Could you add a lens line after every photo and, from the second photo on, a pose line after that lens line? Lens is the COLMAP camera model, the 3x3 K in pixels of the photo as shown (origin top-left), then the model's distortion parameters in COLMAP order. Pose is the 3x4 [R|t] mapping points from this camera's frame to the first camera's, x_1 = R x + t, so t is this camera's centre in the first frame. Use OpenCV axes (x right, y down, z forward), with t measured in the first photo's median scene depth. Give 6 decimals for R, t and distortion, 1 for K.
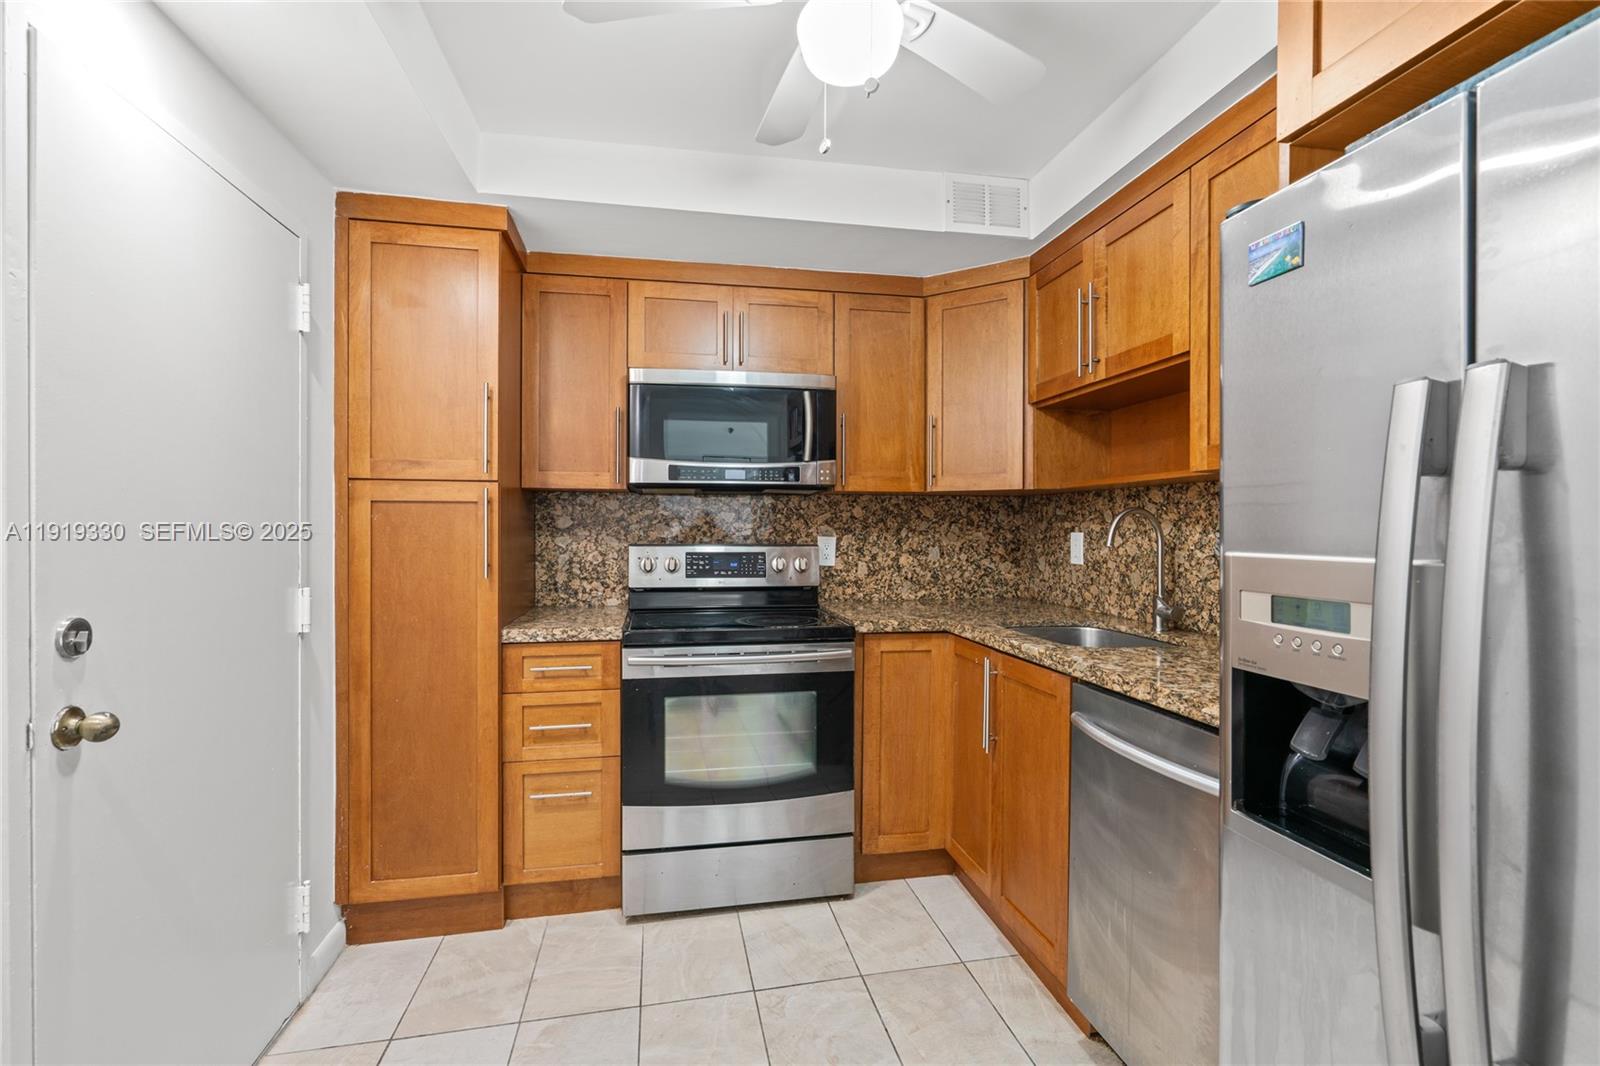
lens RADIAL K [[744.4, 0, 800.0], [0, 744.4, 533.0], [0, 0, 1]] dist [-0.003288, 0.006502]
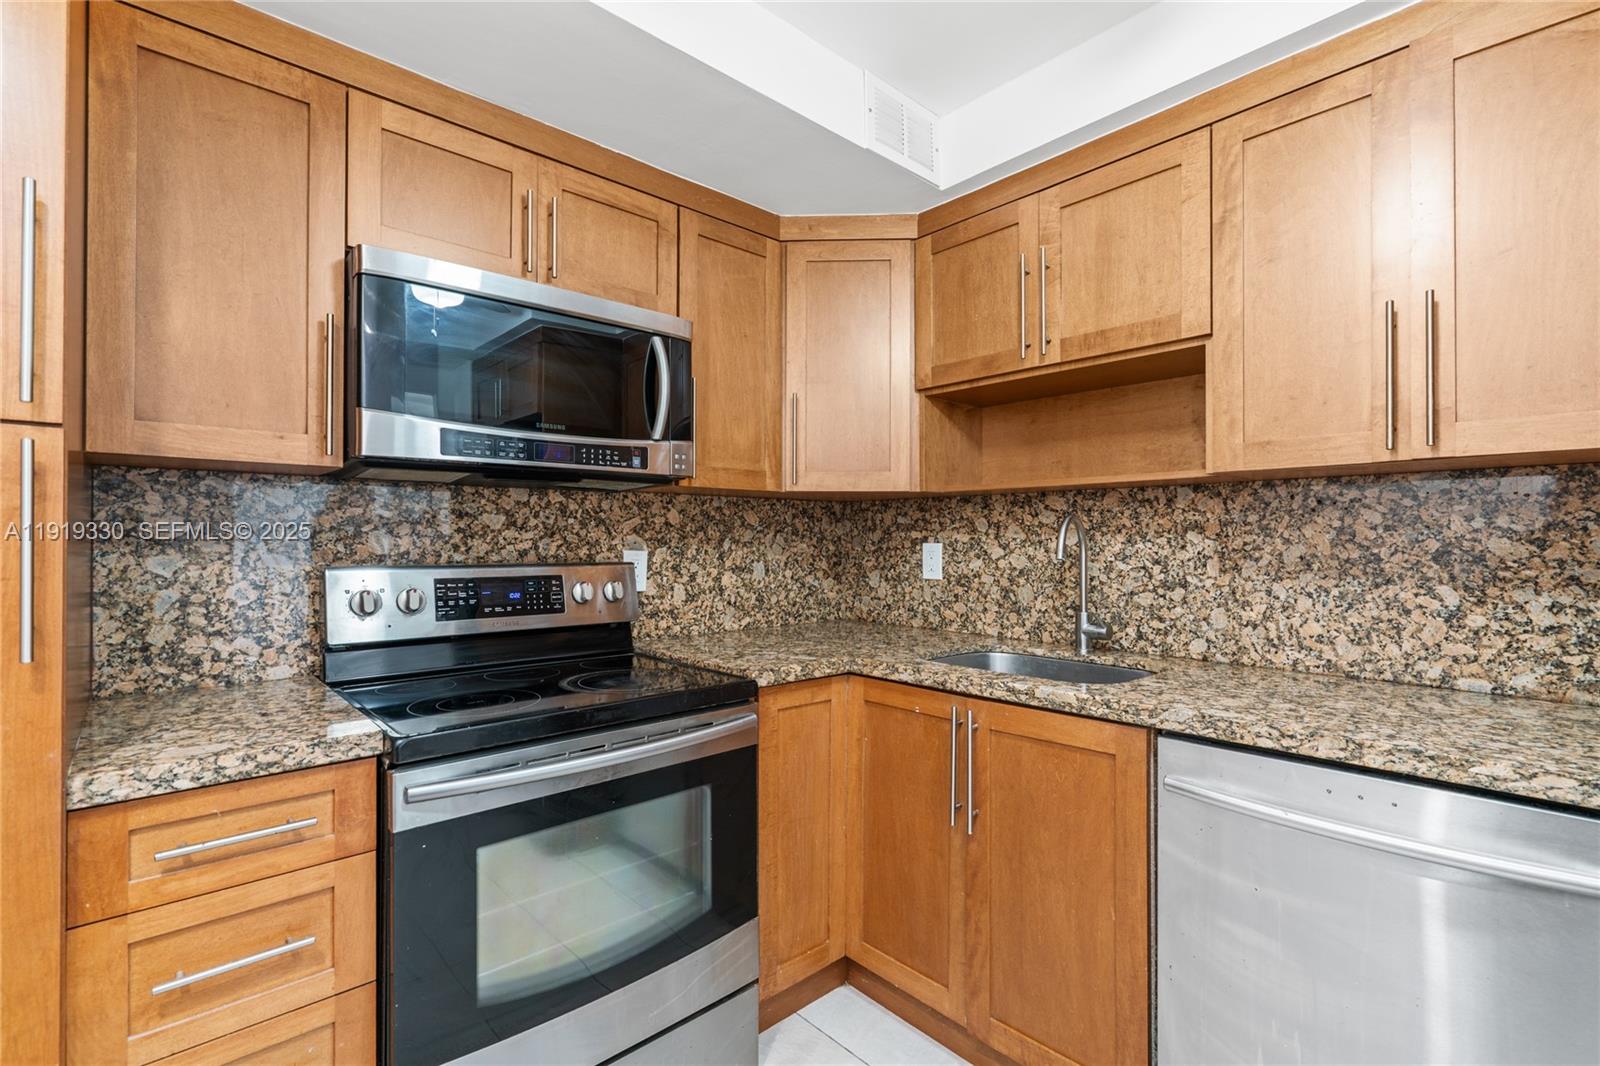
lens RADIAL K [[728.7, 0, 806.5], [0, 728.7, 538.3], [0, 0, 1]] dist [-0.008118, 0.005585]
pose [[0.847546, -0.000358, 0.530722, -0.231402], [0.005374, 0.999954, -0.007907, -0.000586], [-0.530694, 0.009554, 0.847509, 0.373808]]
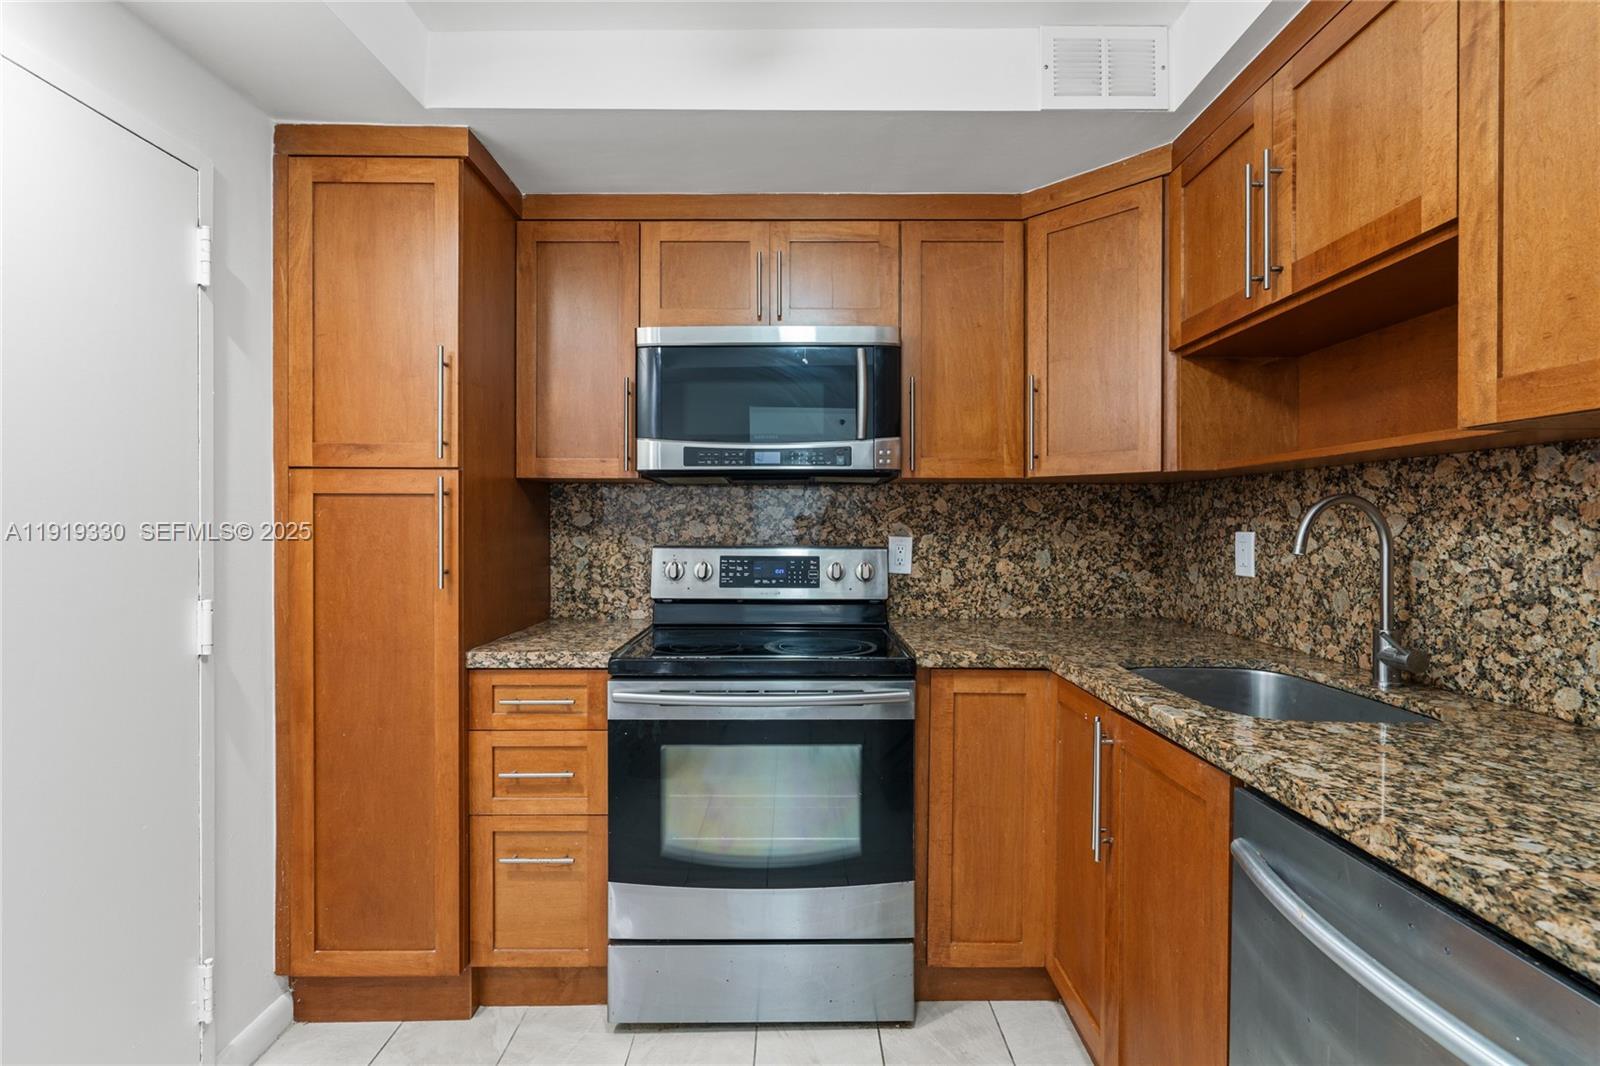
lens RADIAL K [[740.4, 0, 800.7], [0, 740.4, 529.7], [0, 0, 1]] dist [-0.005591, 0.005263]
pose [[0.982409, 0.000321, -0.186741, 0.092755], [-0.000543, 0.999999, -0.001136, -0.001899], [0.186740, 0.001218, 0.982409, 0.241504]]
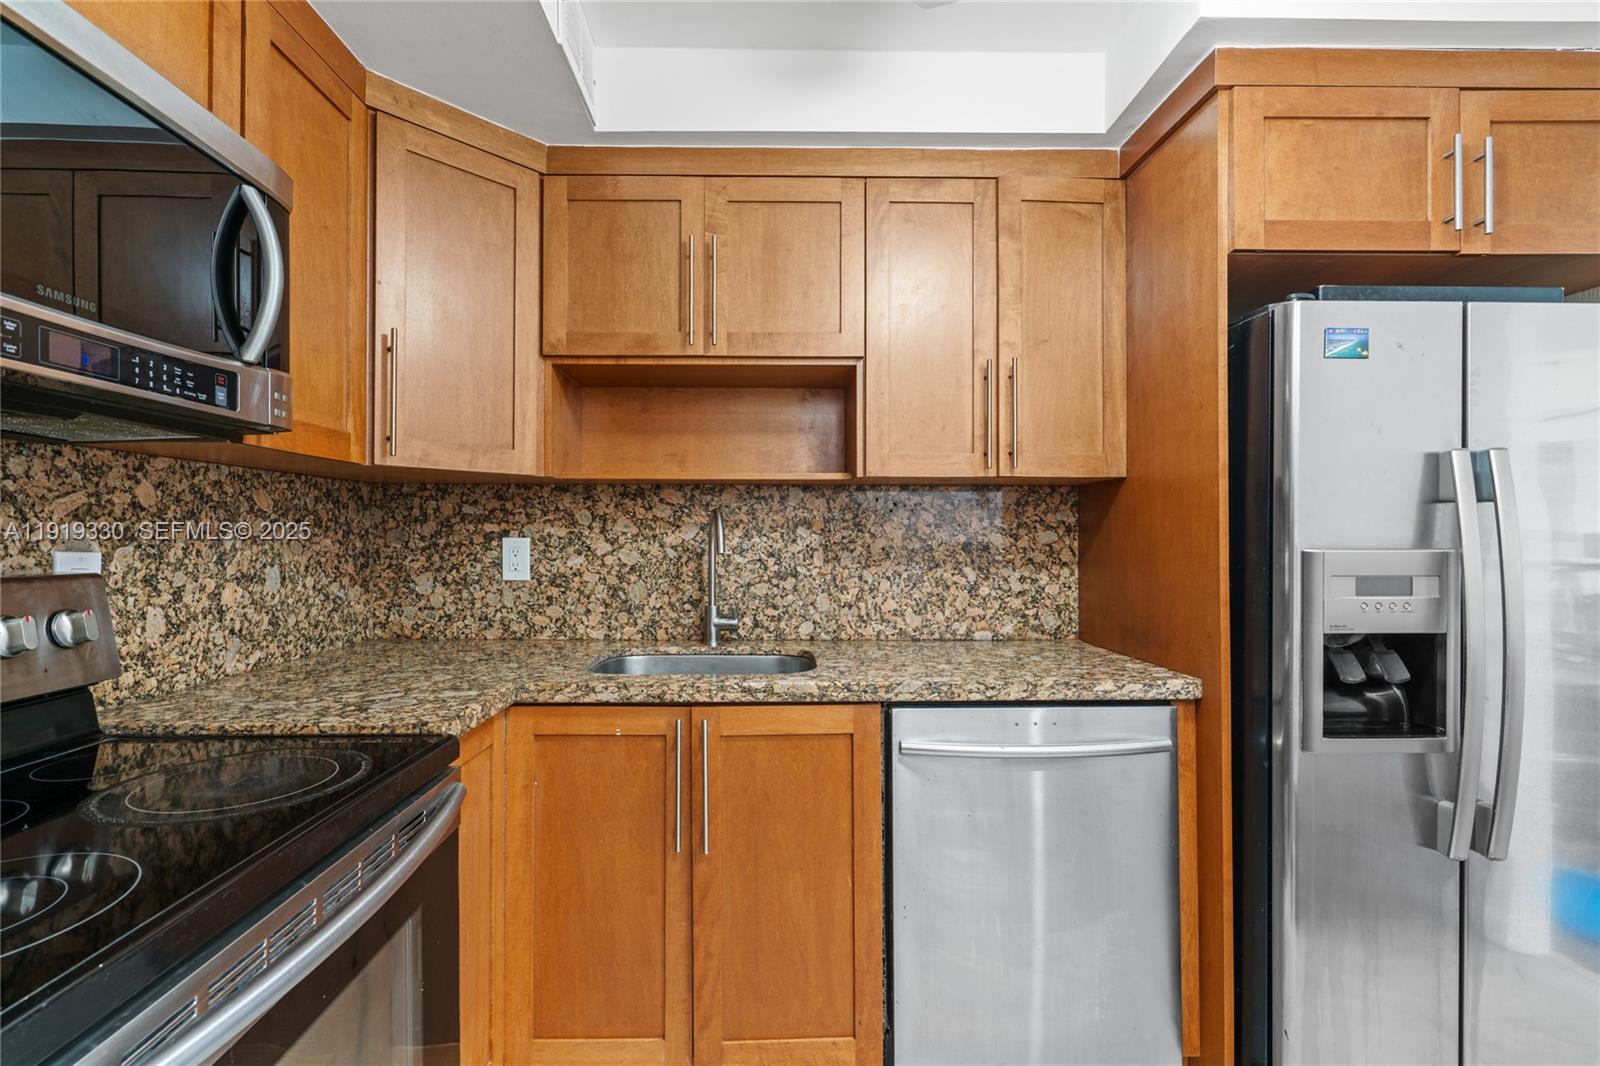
lens RADIAL K [[735.4, 0, 783.3], [0, 735.4, 536.2], [0, 0, 1]] dist [-0.021648, 0.015464]
pose [[0.158448, -0.002814, 0.987363, -0.338304], [0.006394, 0.999978, 0.001824, -0.002178], [-0.987347, 0.006024, 0.158463, 0.668819]]
